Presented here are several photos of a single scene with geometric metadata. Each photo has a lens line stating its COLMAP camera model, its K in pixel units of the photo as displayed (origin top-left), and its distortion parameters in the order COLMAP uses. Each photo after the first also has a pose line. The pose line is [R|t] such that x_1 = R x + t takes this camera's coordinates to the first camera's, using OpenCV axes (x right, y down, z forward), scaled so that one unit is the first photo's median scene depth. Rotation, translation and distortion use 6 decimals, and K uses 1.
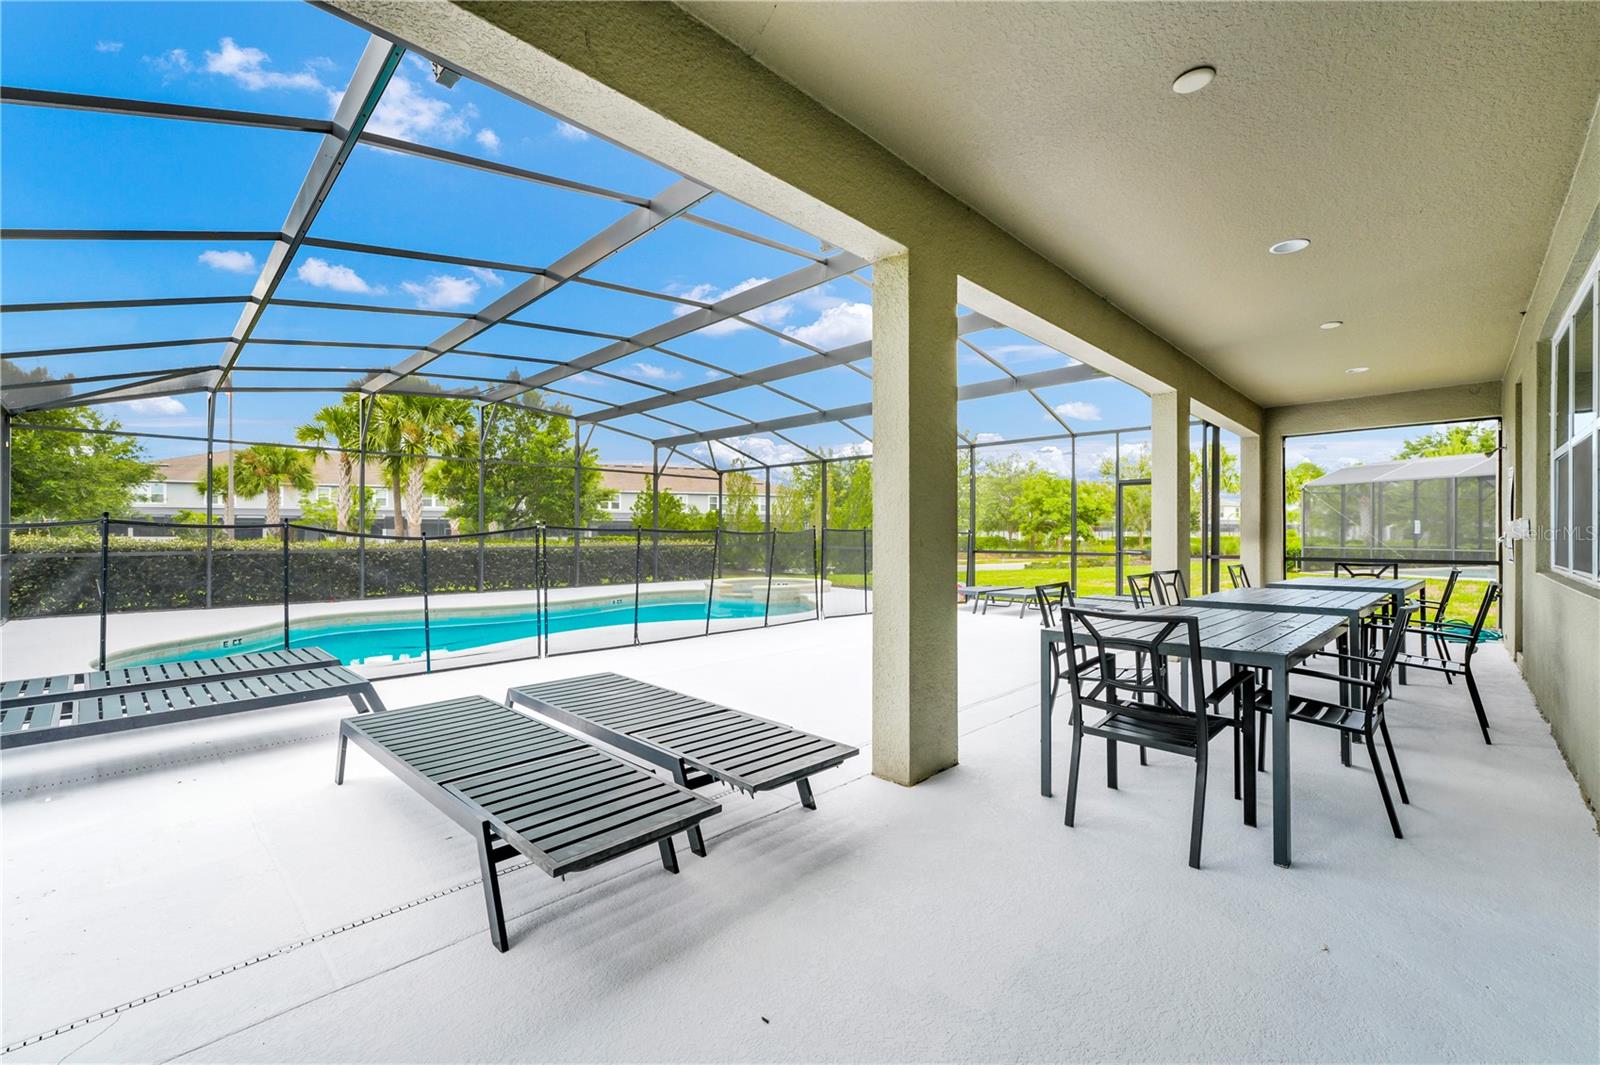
lens RADIAL K [[646.2, 0, 725.8], [0, 646.2, 540.9], [0, 0, 1]] dist [0.000090, -0.000033]
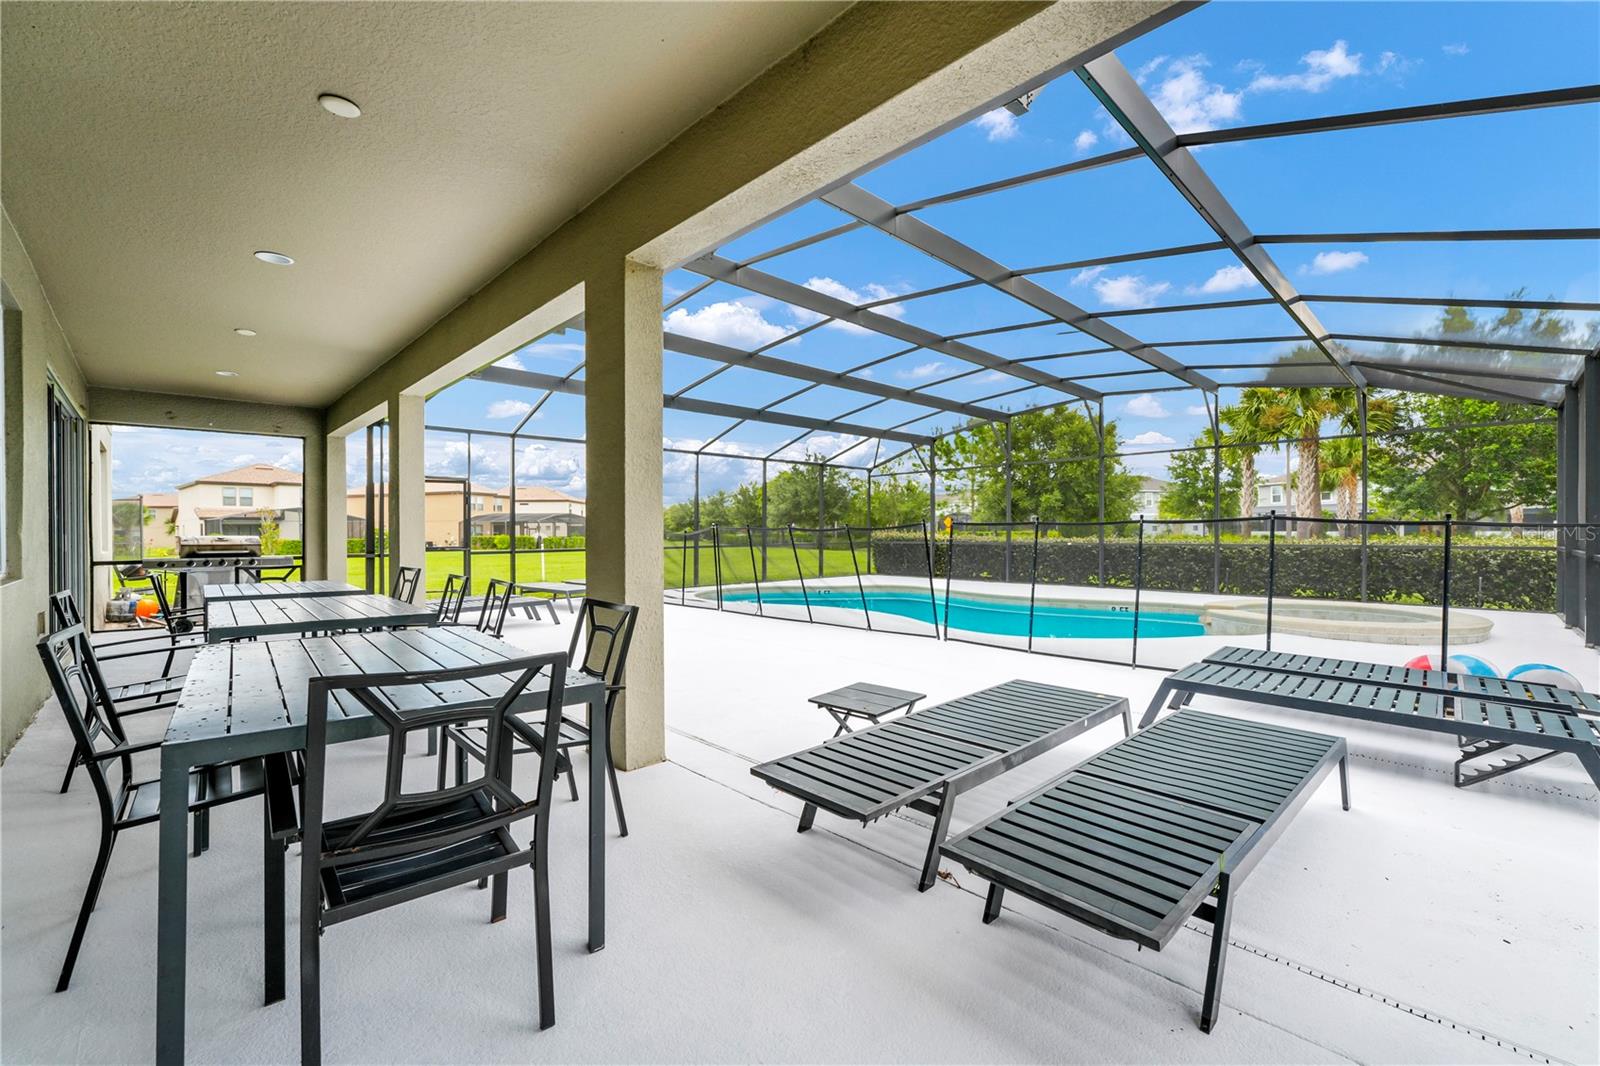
lens RADIAL K [[652.1, 0, 800.0], [0, 652.1, 533.0], [0, 0, 1]] dist [0.002535, 0.000257]
pose [[-0.027843, -0.001608, -0.999611, 0.630741], [-0.001596, 0.999998, -0.001564, 0.002307], [0.999611, 0.001552, -0.027846, 0.623787]]
